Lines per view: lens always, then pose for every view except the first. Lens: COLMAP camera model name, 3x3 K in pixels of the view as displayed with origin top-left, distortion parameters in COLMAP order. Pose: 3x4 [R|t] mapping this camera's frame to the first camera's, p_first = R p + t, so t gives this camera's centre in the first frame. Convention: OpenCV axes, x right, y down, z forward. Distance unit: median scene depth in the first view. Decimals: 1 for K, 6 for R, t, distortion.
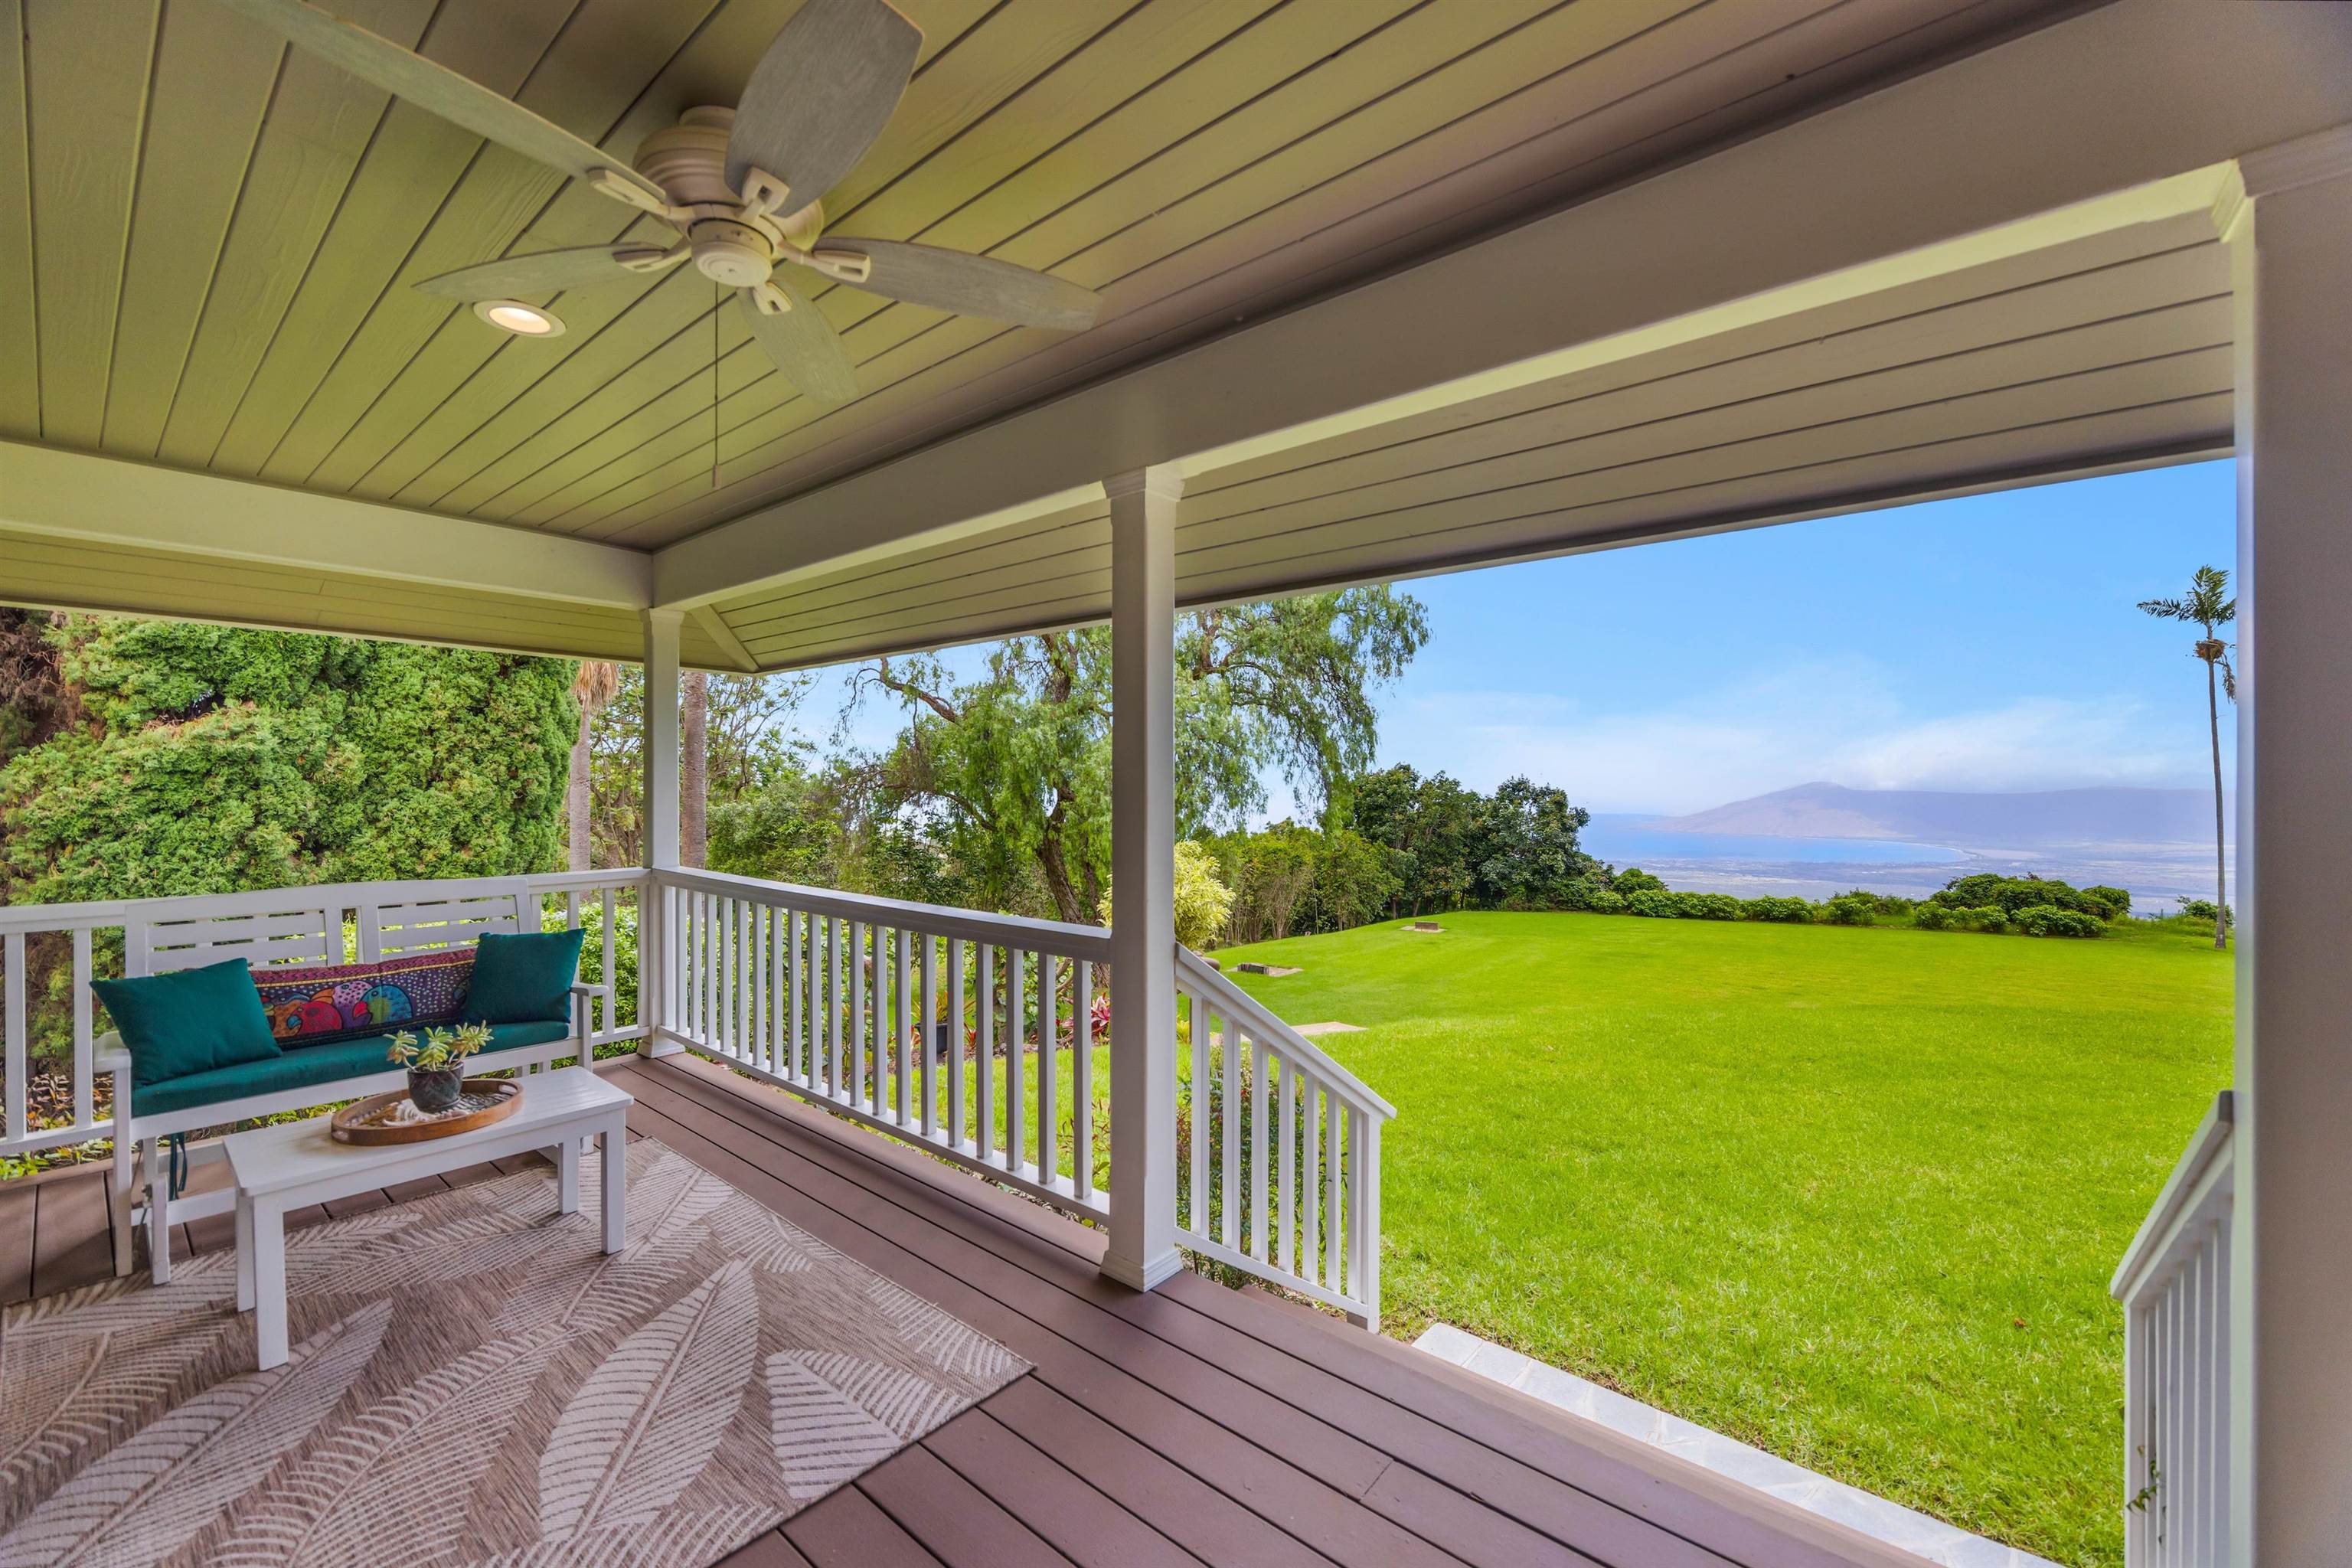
lens RADIAL K [[952.1, 0, 1145.8], [0, 952.1, 778.4], [0, 0, 1]] dist [-0.000914, -0.000239]
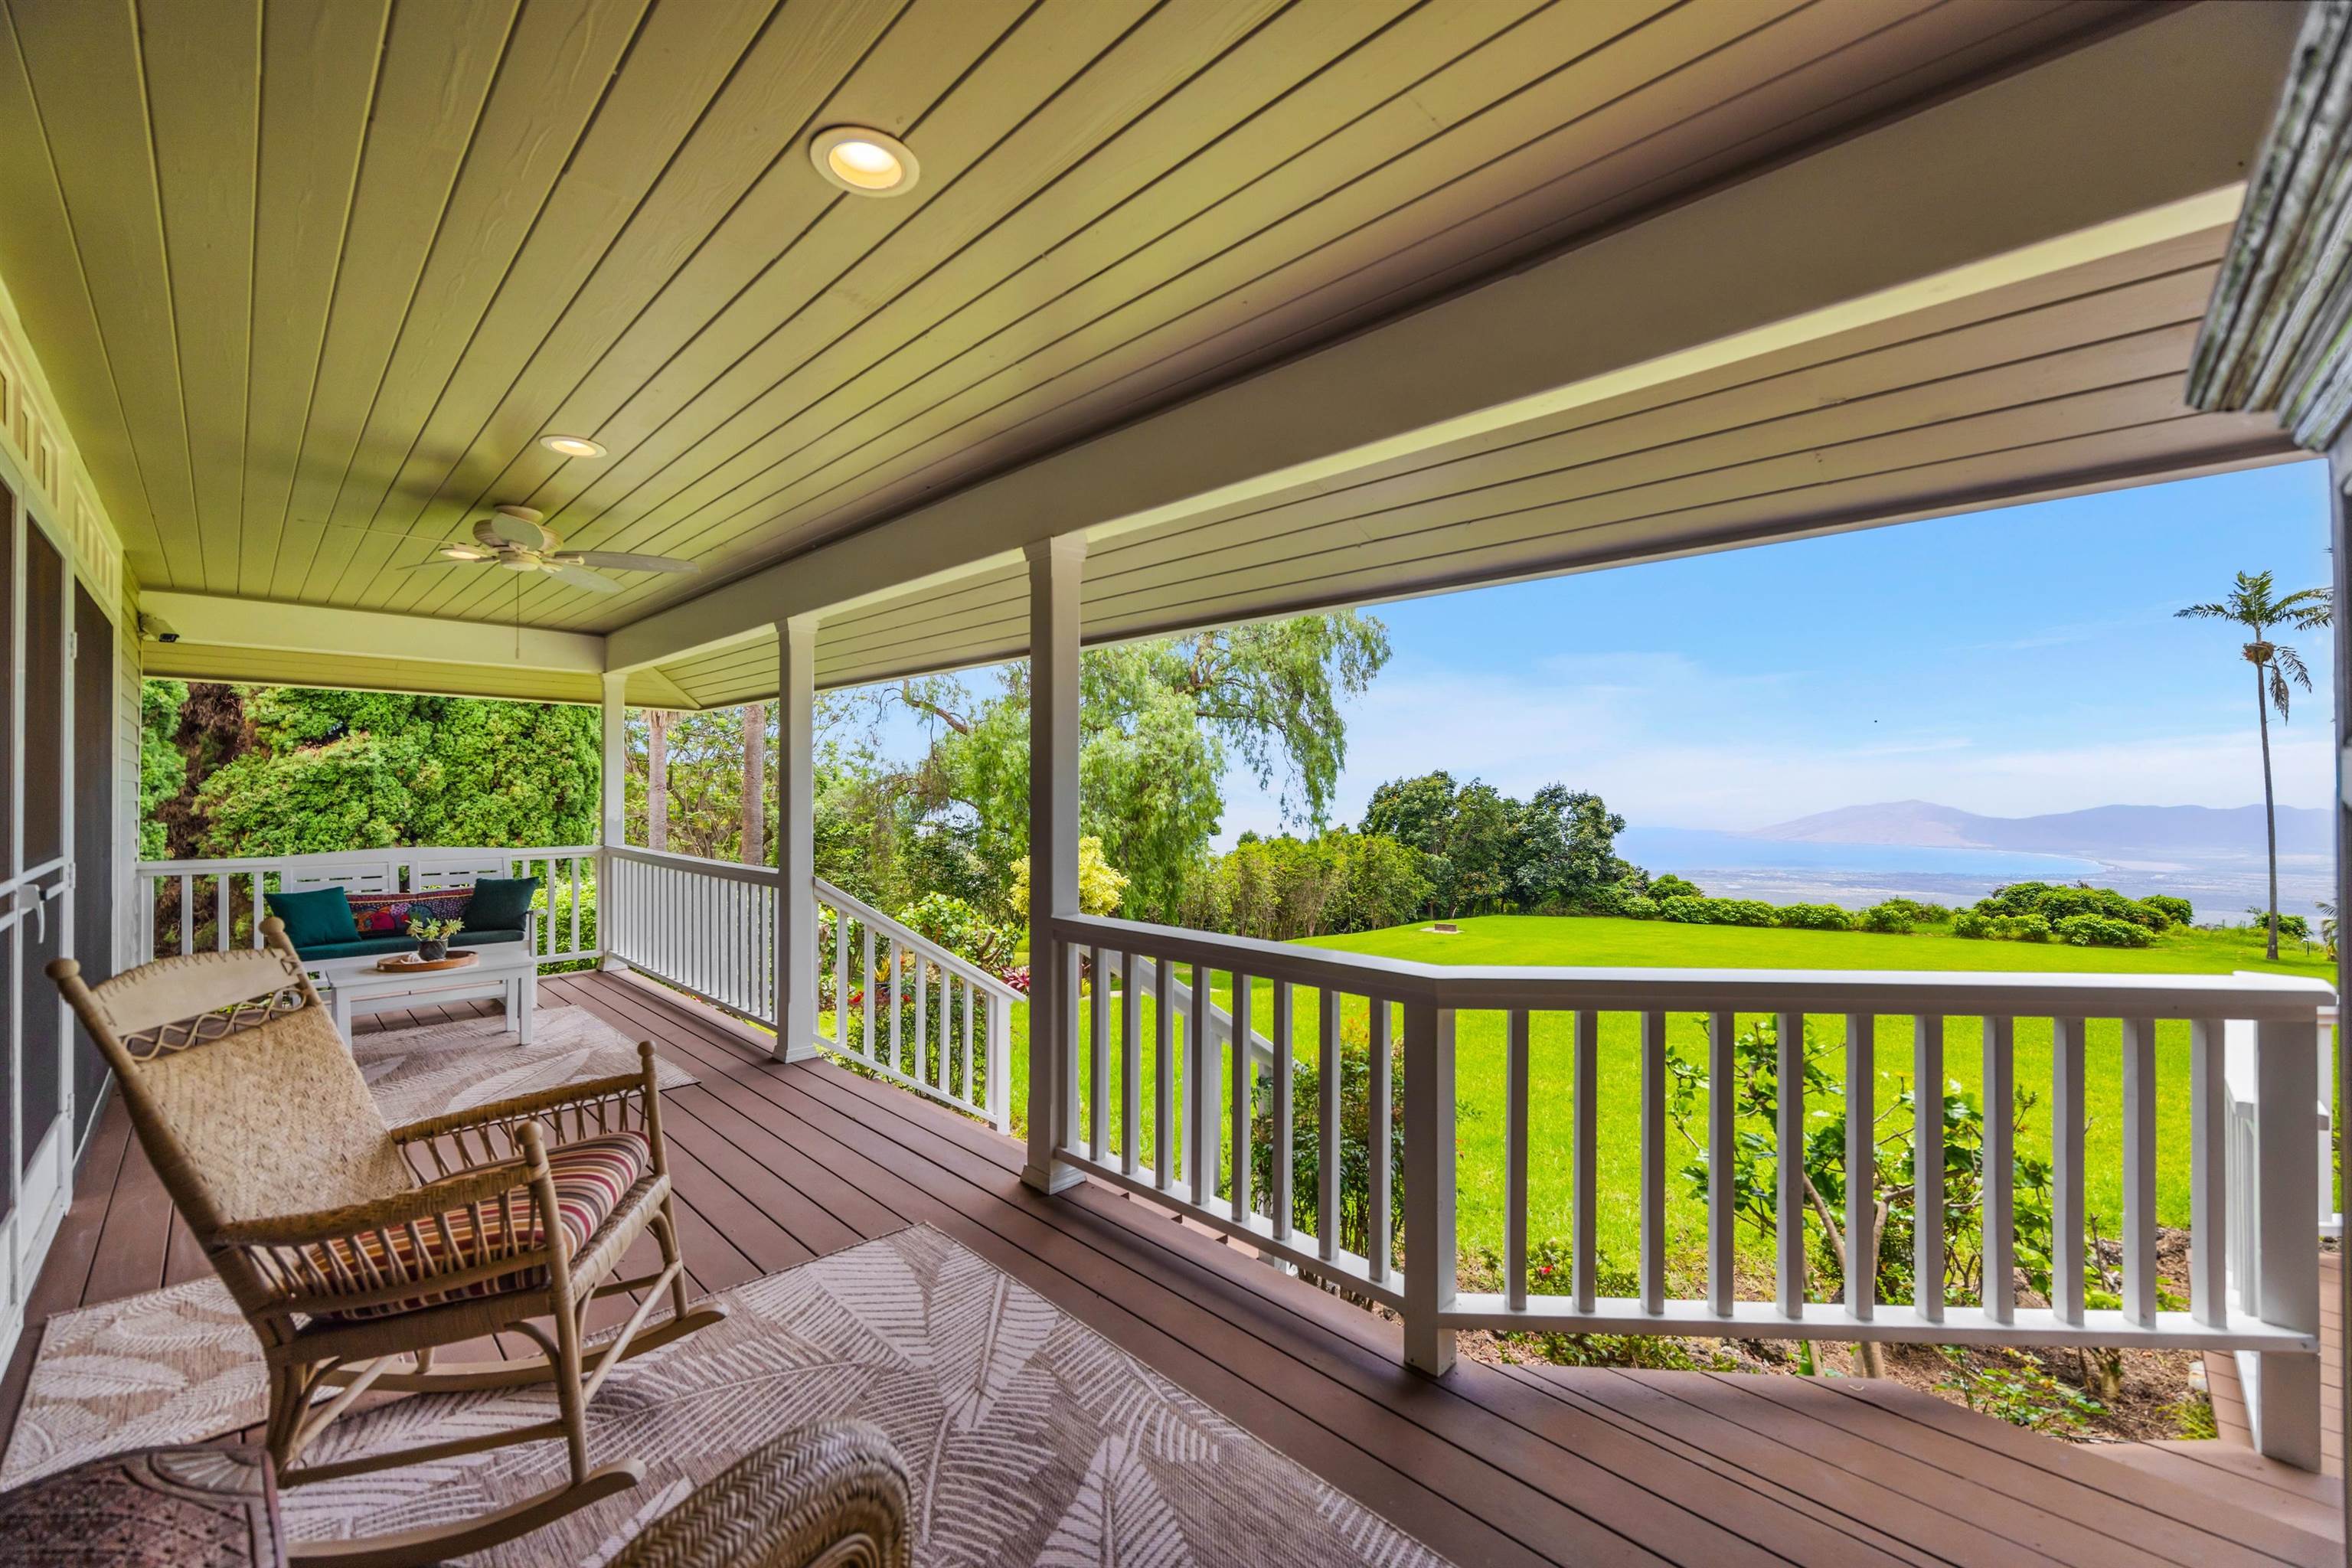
lens RADIAL K [[955.1, 0, 1154.8], [0, 955.1, 781.7], [0, 0, 1]] dist [-0.000078, -0.000035]
pose [[0.996490, -0.001219, -0.083703, 0.118374], [0.000886, 0.999992, -0.004004, 0.000082], [0.083708, 0.003916, 0.996483, -0.108087]]
